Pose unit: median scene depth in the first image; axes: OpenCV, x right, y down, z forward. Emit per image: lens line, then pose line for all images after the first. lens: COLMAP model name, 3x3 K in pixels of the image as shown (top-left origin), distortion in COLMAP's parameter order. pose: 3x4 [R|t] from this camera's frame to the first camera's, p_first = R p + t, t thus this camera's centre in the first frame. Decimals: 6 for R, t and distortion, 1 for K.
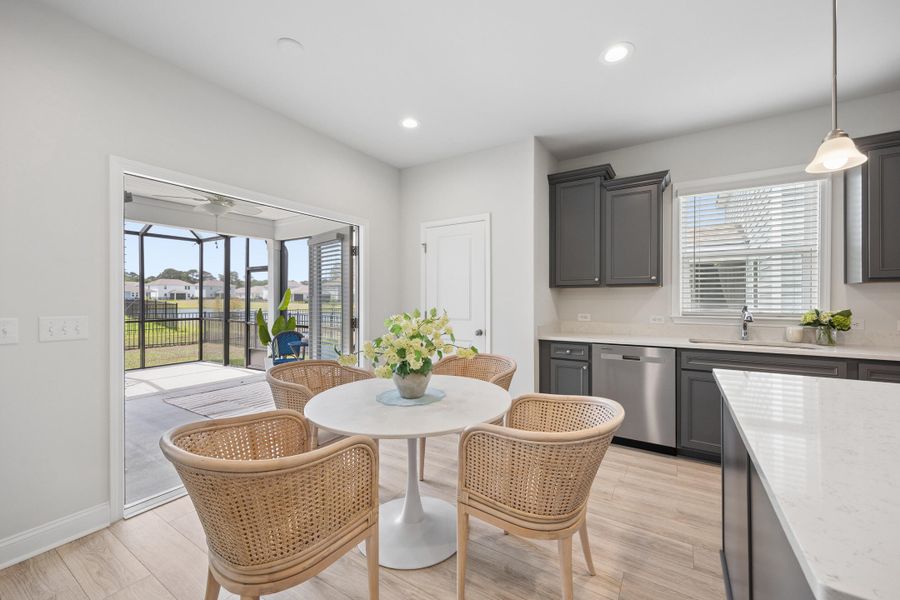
lens RADIAL K [[359.1, 0, 448.8], [0, 359.1, 298.4], [0, 0, 1]] dist [0.013698, 0.000003]
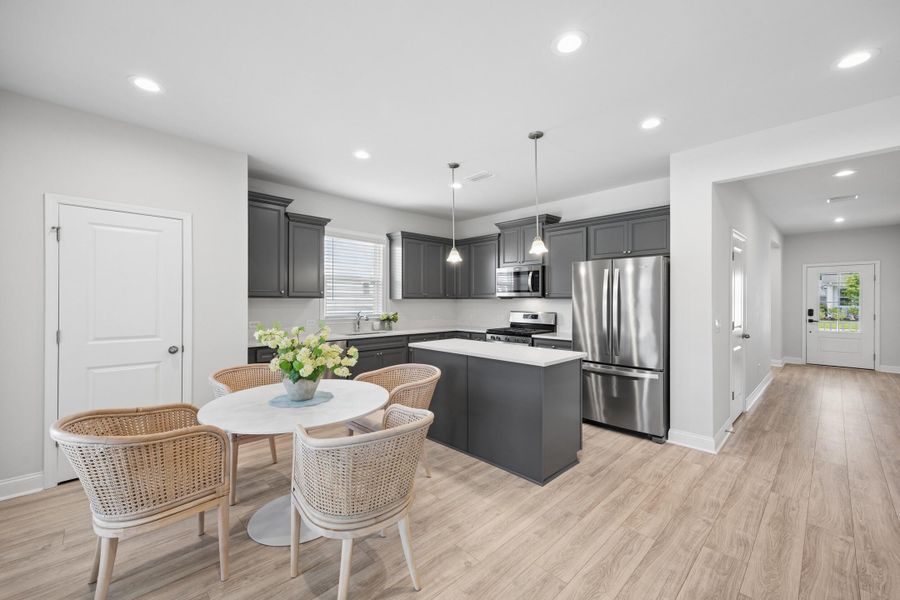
lens RADIAL K [[359.1, 0, 451.8], [0, 359.1, 306.4], [0, 0, 1]] dist [0.013698, 0.000003]
pose [[0.230603, -0.011219, 0.972983, -0.636088], [0.000802, 0.999935, 0.011340, -0.018347], [-0.973048, -0.001834, 0.230597, 0.169251]]
